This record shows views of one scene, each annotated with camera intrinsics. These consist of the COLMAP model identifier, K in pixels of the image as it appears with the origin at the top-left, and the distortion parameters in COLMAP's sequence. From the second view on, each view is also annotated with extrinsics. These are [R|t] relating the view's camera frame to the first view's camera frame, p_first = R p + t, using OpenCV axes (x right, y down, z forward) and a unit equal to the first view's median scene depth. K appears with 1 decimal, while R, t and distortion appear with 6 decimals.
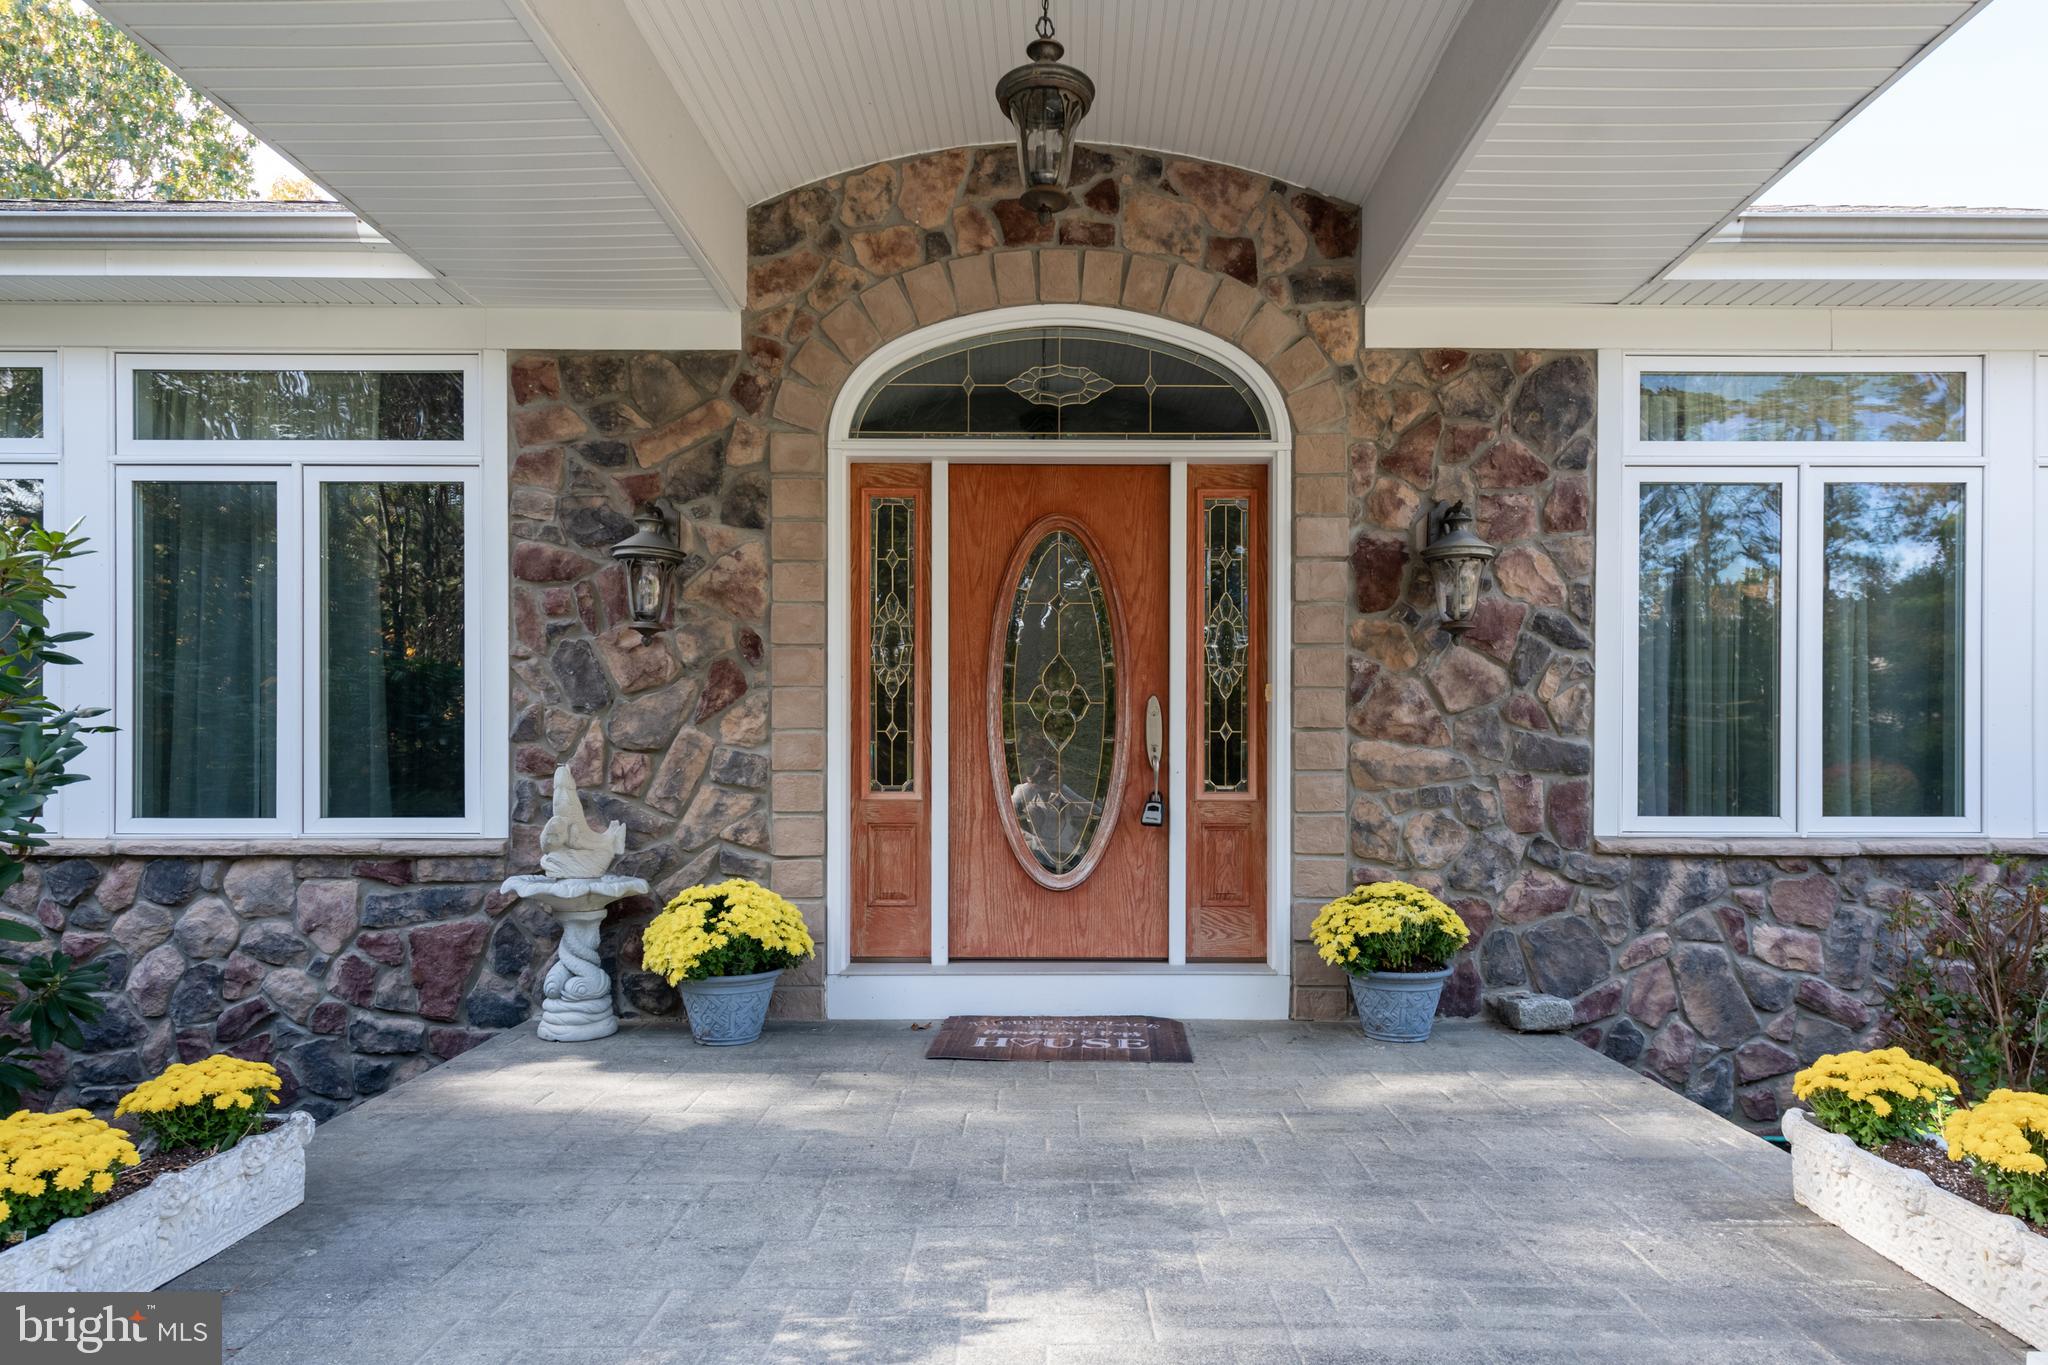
lens RADIAL K [[1203.3, 0, 1082.2], [0, 1203.3, 763.0], [0, 0, 1]] dist [0.000075, 0.000035]
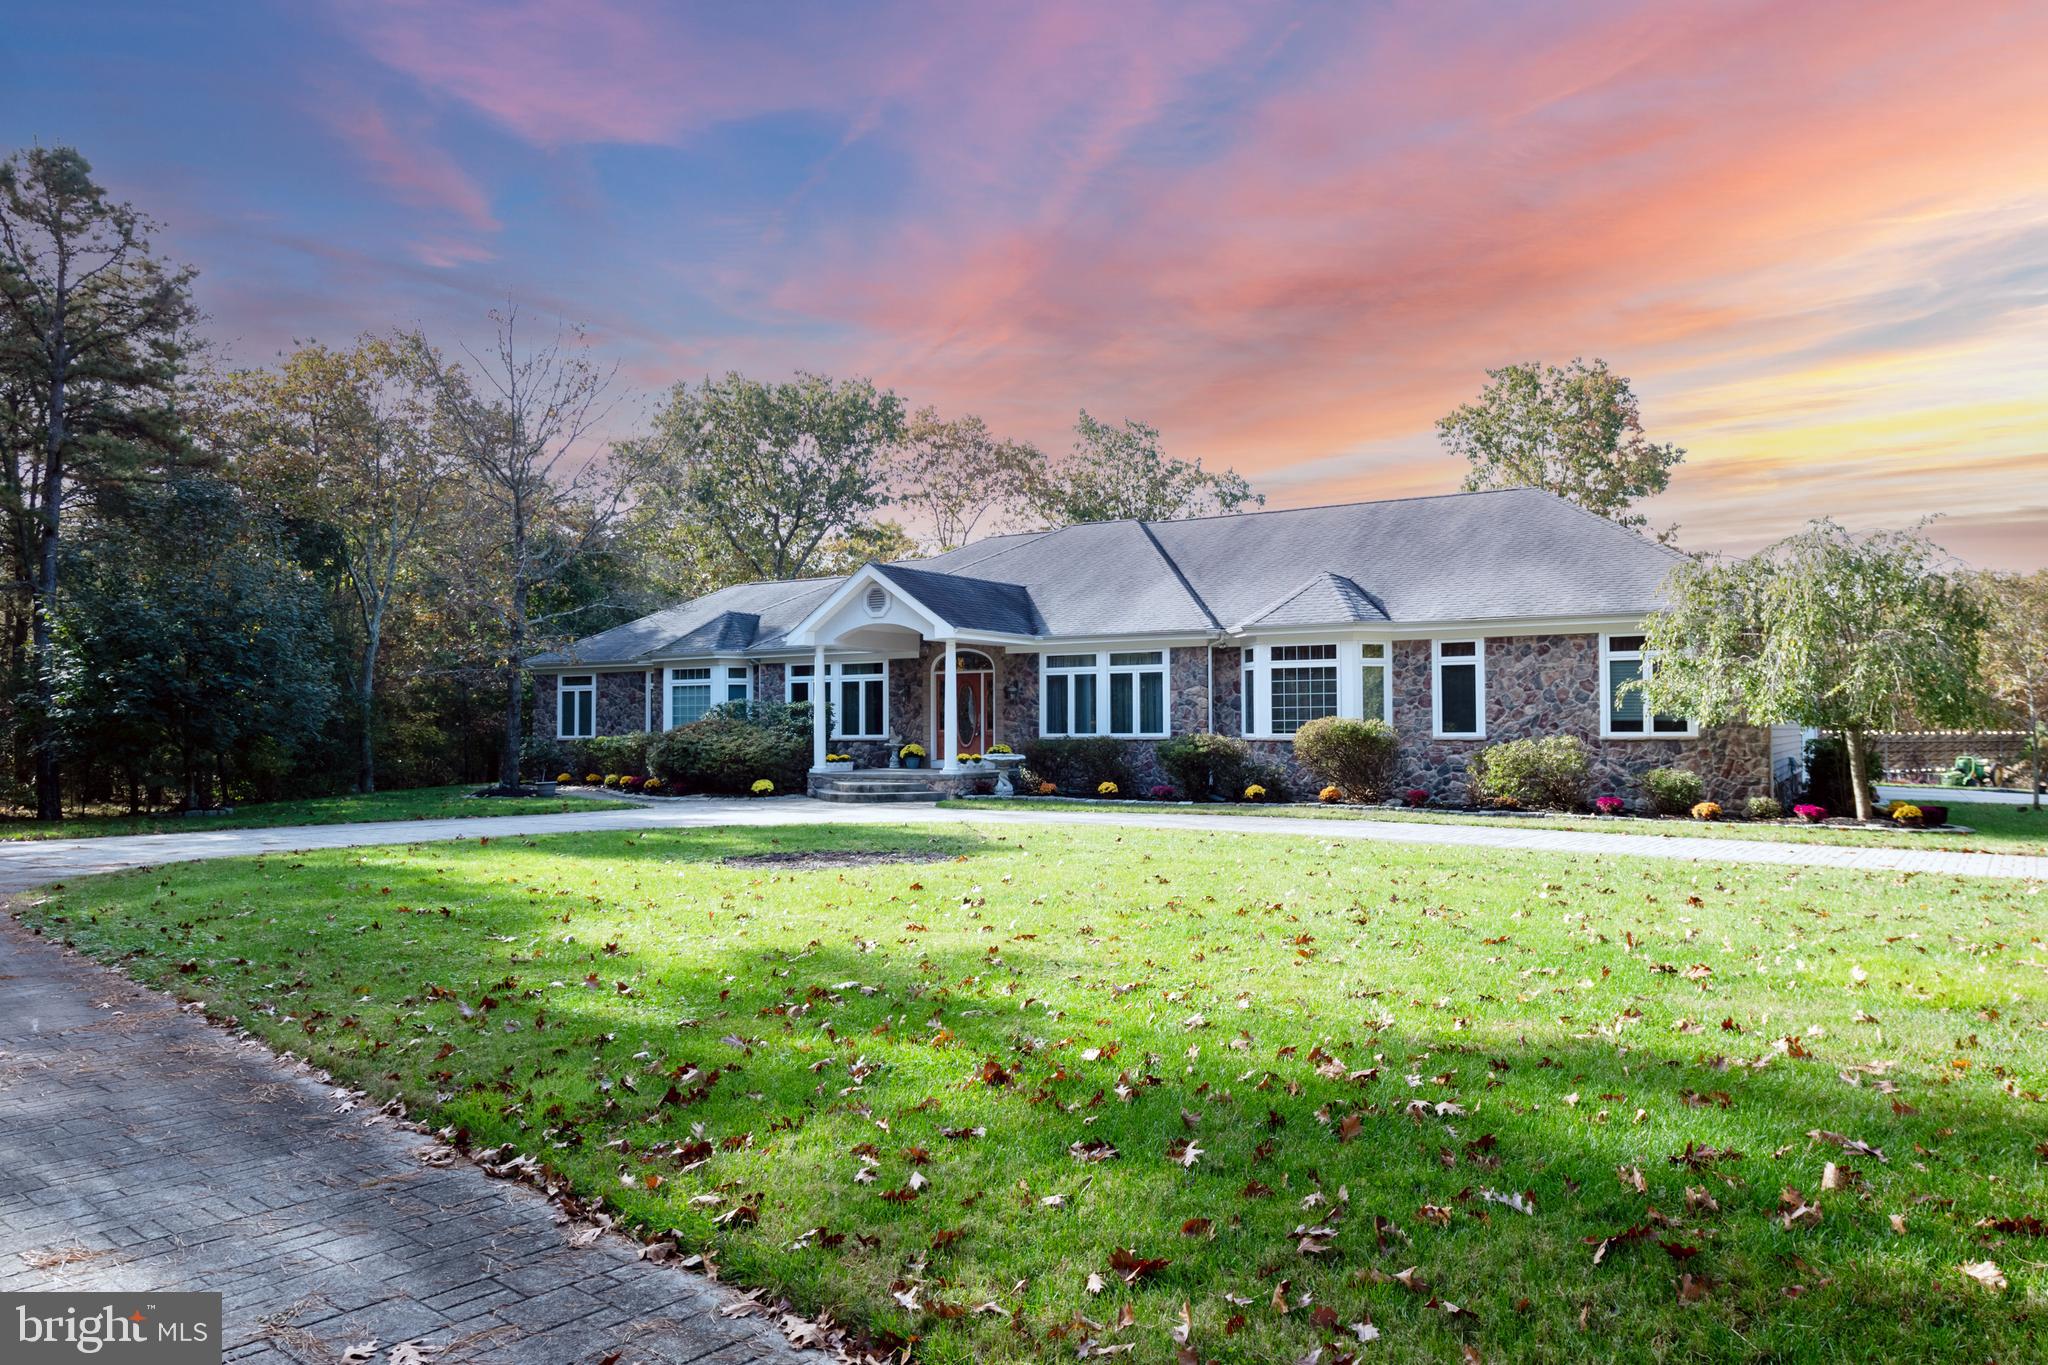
lens RADIAL K [[1468.6, 0, 1018.9], [0, 1468.6, 660.1], [0, 0, 1]] dist [0.007916, 0.001744]
pose [[0.844139, -0.032263, -0.535153, 4.123047], [0.011972, 0.999073, -0.041346, -0.018266], [0.535991, 0.028495, 0.843743, -5.002464]]
